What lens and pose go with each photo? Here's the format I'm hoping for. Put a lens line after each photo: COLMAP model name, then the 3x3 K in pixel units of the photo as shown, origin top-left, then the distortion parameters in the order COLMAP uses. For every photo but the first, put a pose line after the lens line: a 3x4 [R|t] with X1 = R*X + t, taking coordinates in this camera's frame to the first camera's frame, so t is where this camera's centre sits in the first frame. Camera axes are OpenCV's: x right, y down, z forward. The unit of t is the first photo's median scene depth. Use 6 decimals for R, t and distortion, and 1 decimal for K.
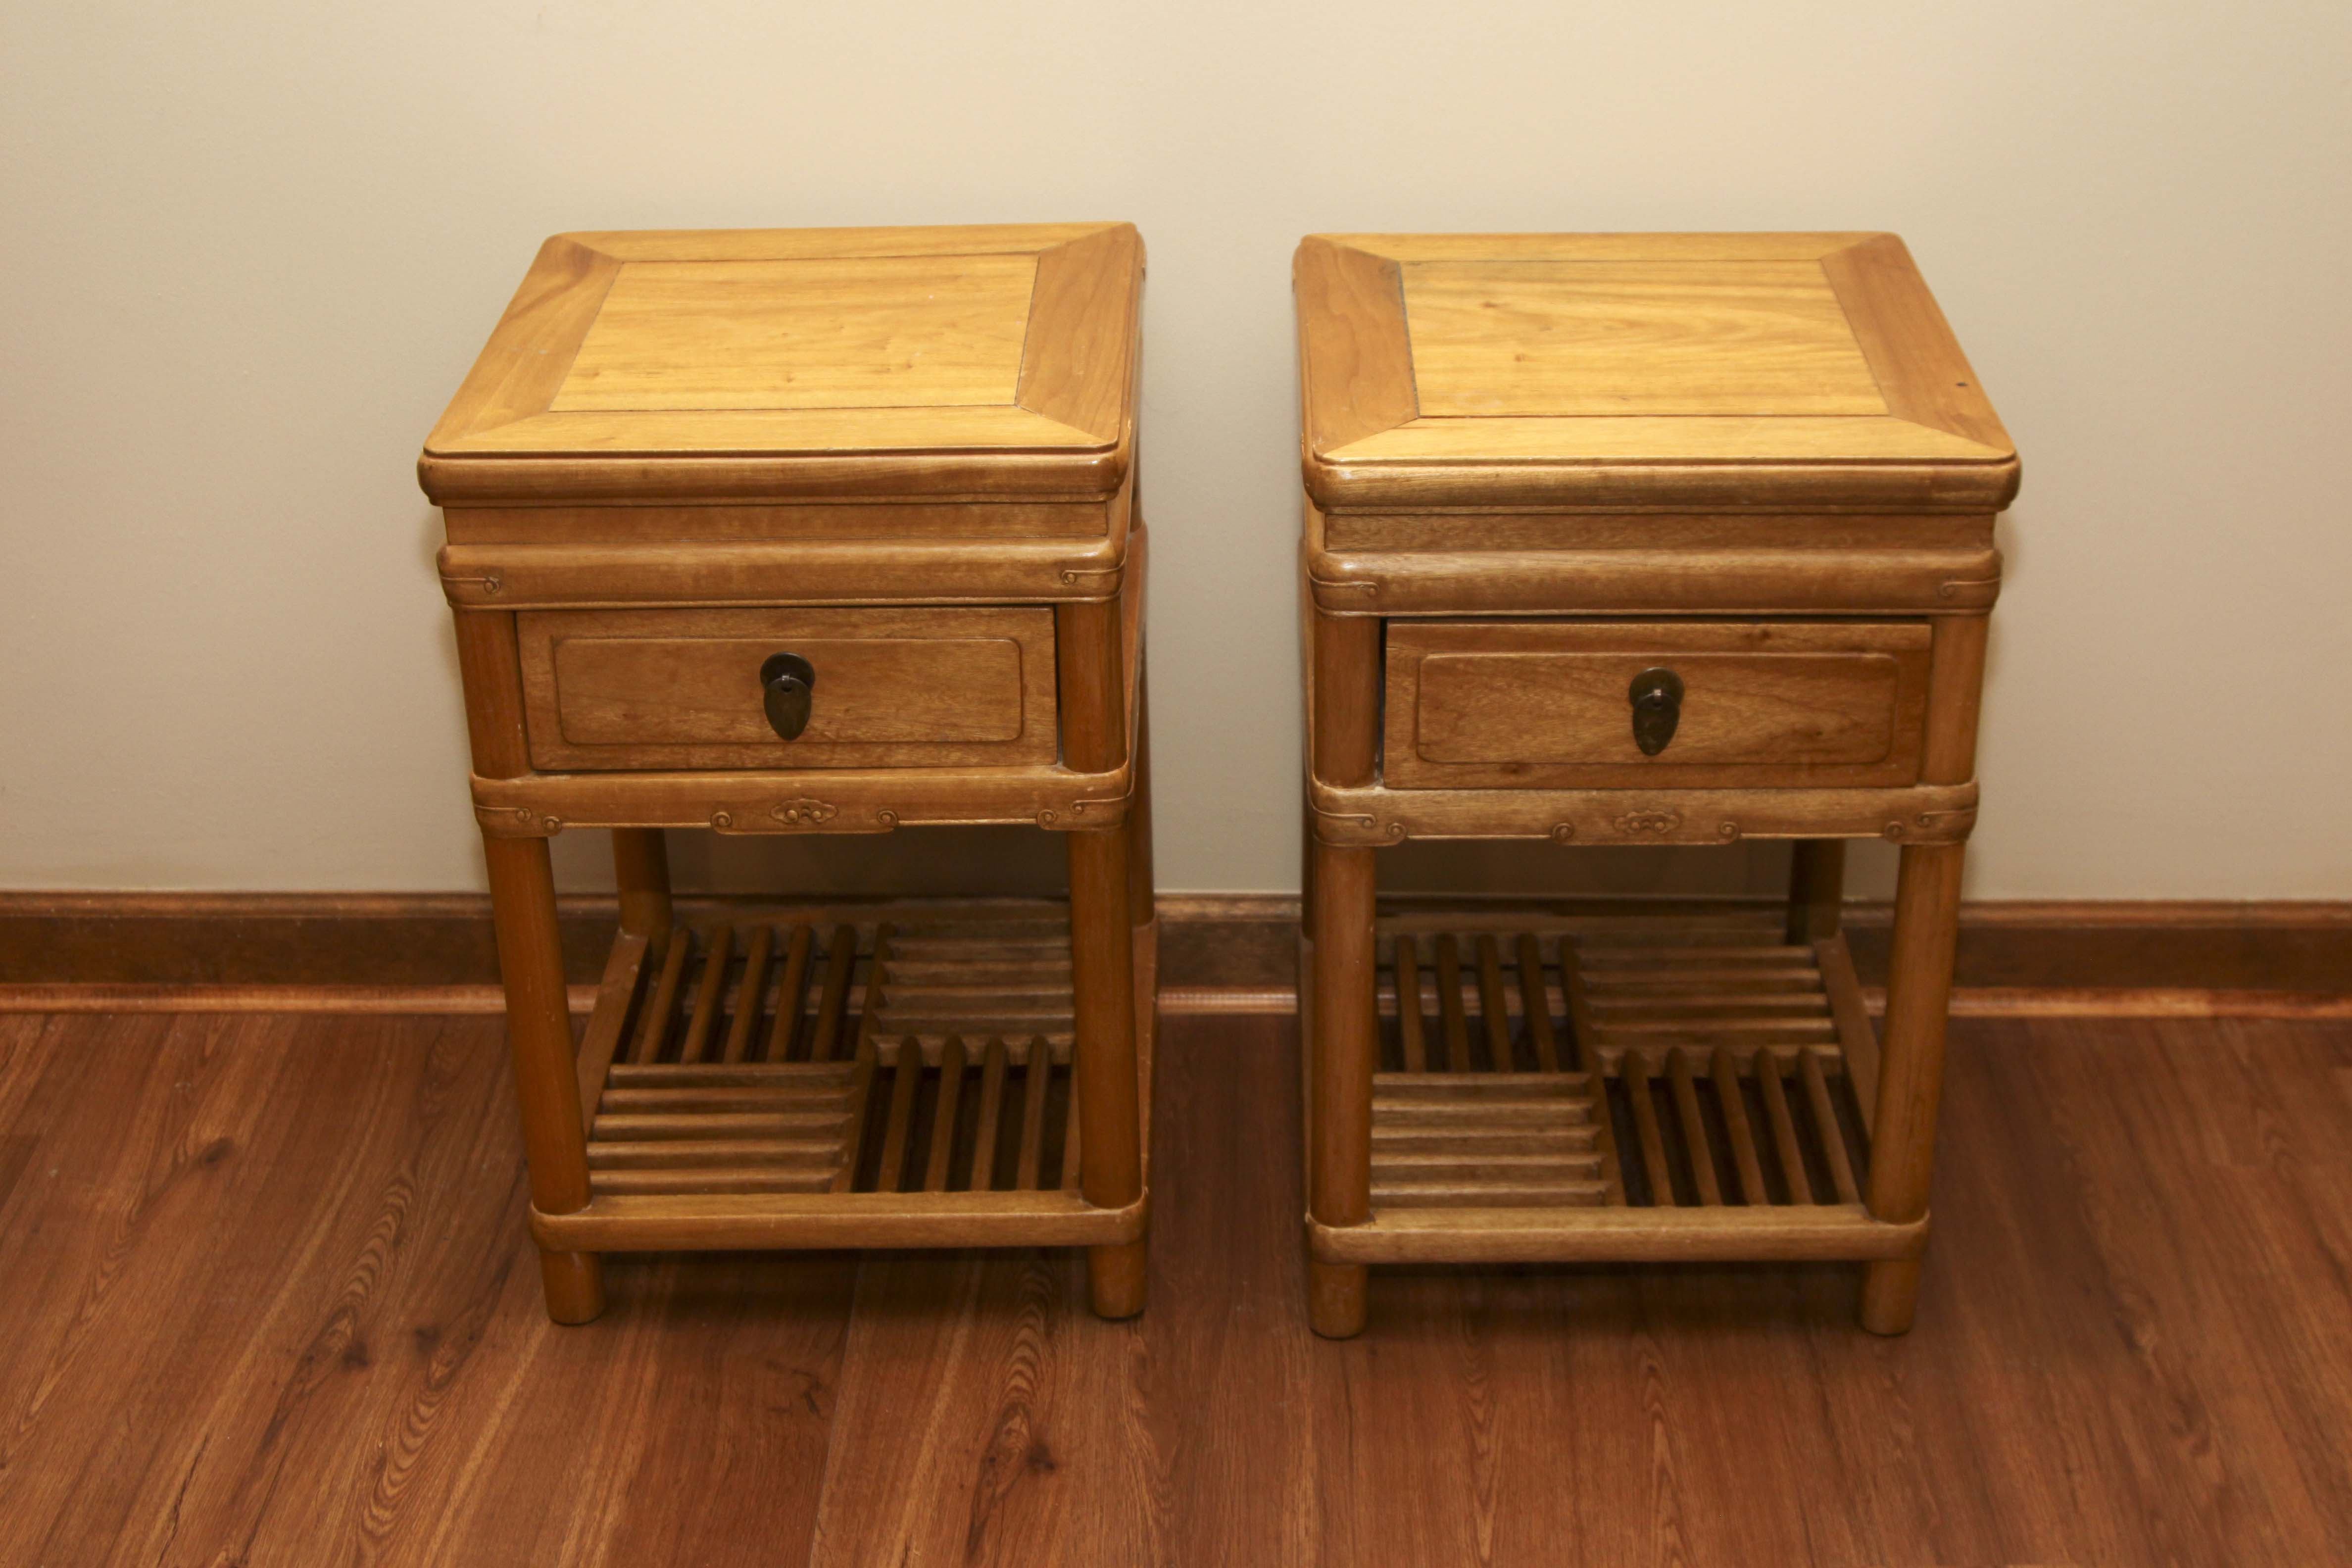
lens RADIAL K [[3407.5, 0, 1225.8], [0, 3407.5, 779.5], [0, 0, 1]] dist [-0.083928, 0.207280]
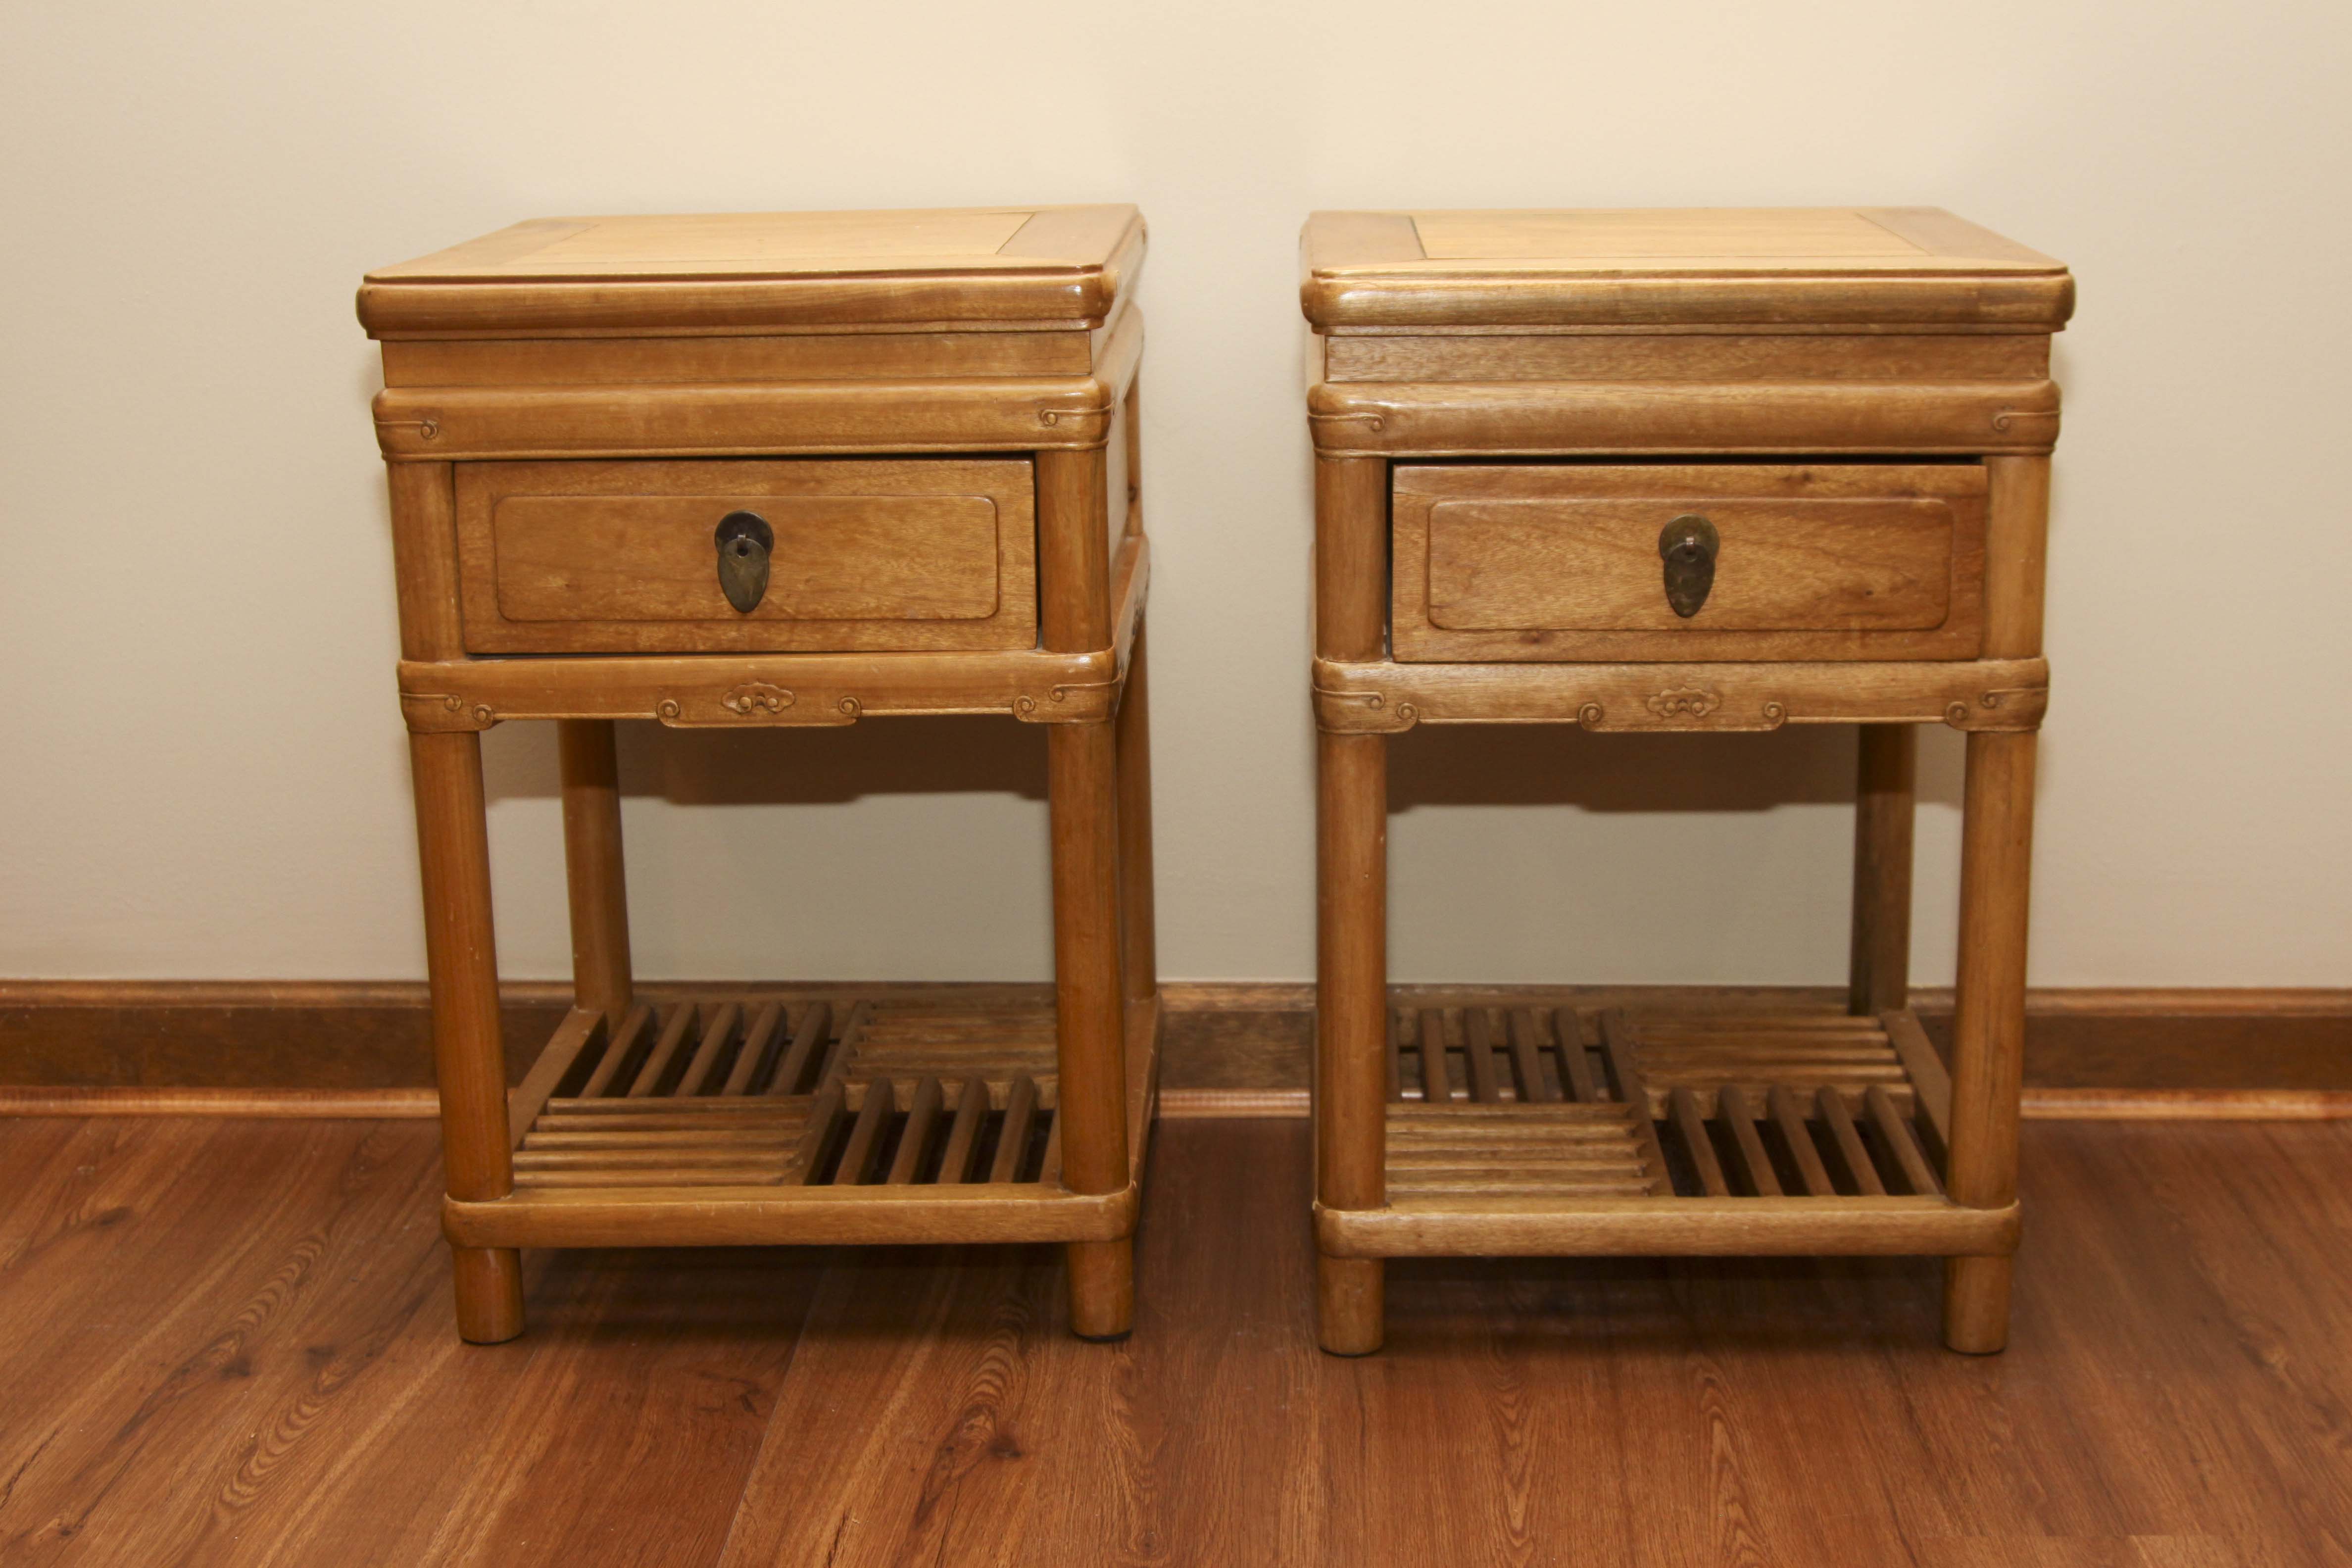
lens RADIAL K [[3407.5, 0, 1225.8], [0, 3407.5, 779.5], [0, 0, 1]] dist [-0.083928, 0.207280]
pose [[0.999798, 0.000371, -0.020087, 0.019323], [-0.005087, 0.971921, -0.235251, 0.238603], [0.019436, 0.235306, 0.971727, 0.117021]]
